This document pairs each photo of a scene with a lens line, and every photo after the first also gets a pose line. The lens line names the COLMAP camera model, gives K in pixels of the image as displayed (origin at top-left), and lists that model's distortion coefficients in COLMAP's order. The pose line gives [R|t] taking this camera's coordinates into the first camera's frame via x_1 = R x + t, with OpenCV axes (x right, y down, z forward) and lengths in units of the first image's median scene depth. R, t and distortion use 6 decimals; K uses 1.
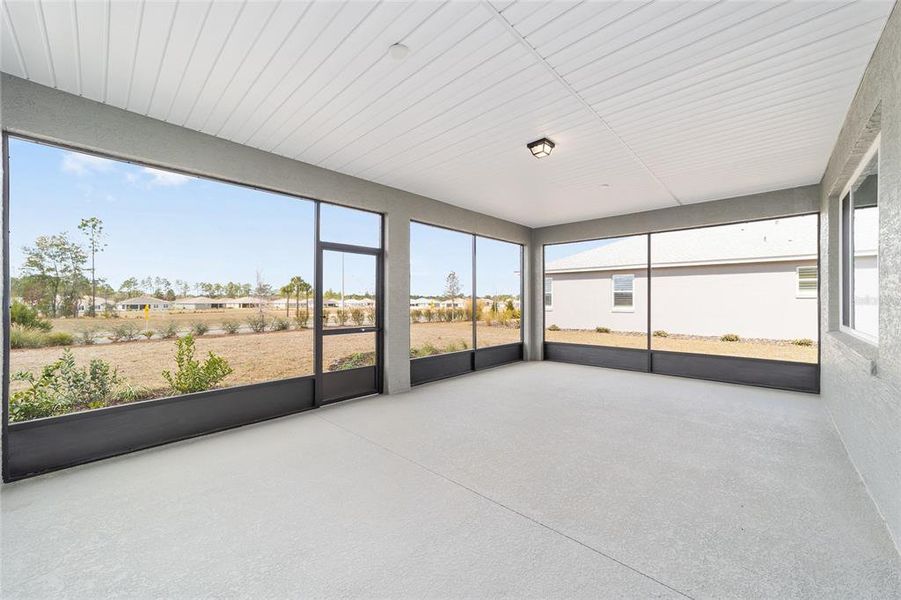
lens RADIAL K [[345.2, 0, 450.5], [0, 345.2, 300.0], [0, 0, 1]] dist [-0.005374, 0.000240]
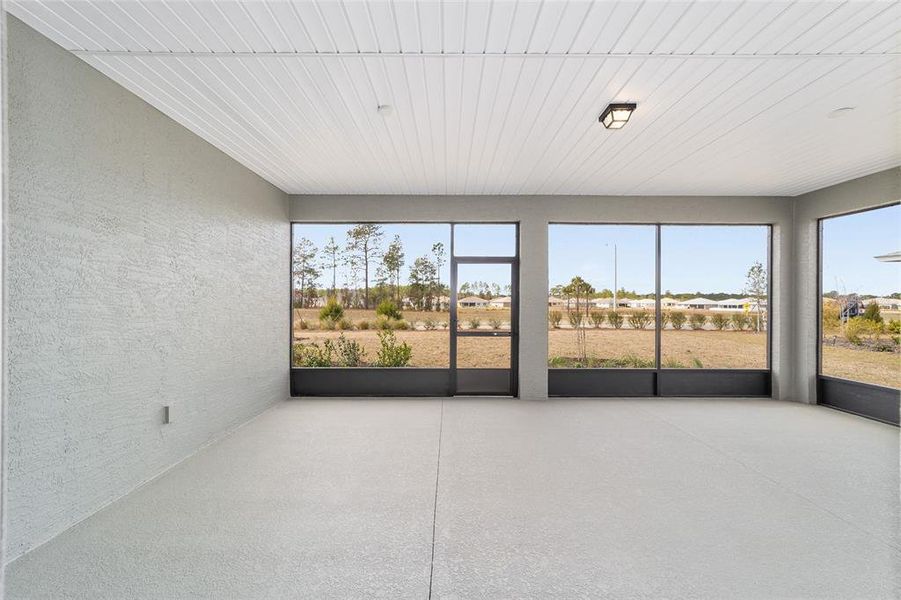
lens RADIAL K [[345.2, 0, 450.5], [0, 345.2, 300.0], [0, 0, 1]] dist [-0.005374, 0.000240]
pose [[0.696333, 0.004574, -0.717704, 0.147132], [-0.003406, 0.999989, 0.003068, -0.007833], [0.717711, 0.000309, 0.696341, 0.051453]]
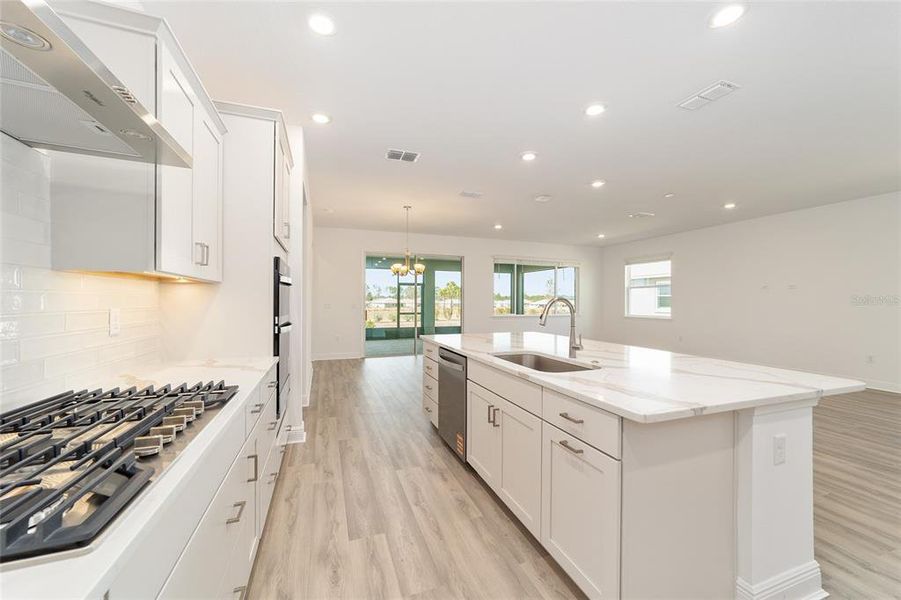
lens RADIAL K [[345.2, 0, 450.5], [0, 345.2, 300.0], [0, 0, 1]] dist [-0.005374, 0.000240]
pose [[0.898725, 0.003046, -0.438502, 0.408964], [-0.003878, 0.999992, -0.001002, -0.007018], [0.438495, 0.002601, 0.898730, -0.449928]]
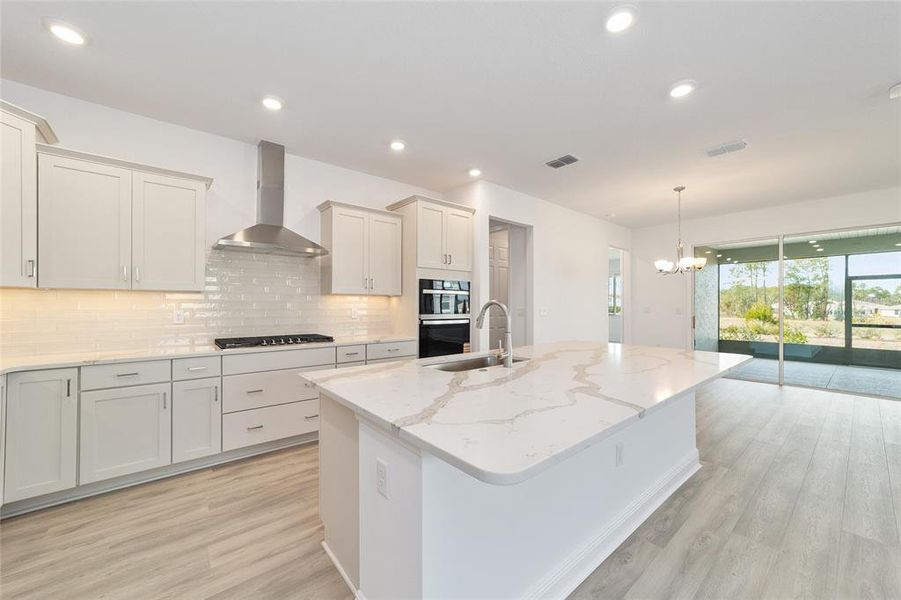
lens RADIAL K [[345.2, 0, 450.5], [0, 345.2, 300.0], [0, 0, 1]] dist [-0.005374, 0.000240]
pose [[-0.113480, -0.012506, -0.993462, 0.531976], [0.001379, 0.999918, -0.012745, -0.007008], [0.993539, -0.002816, -0.113453, -0.287001]]
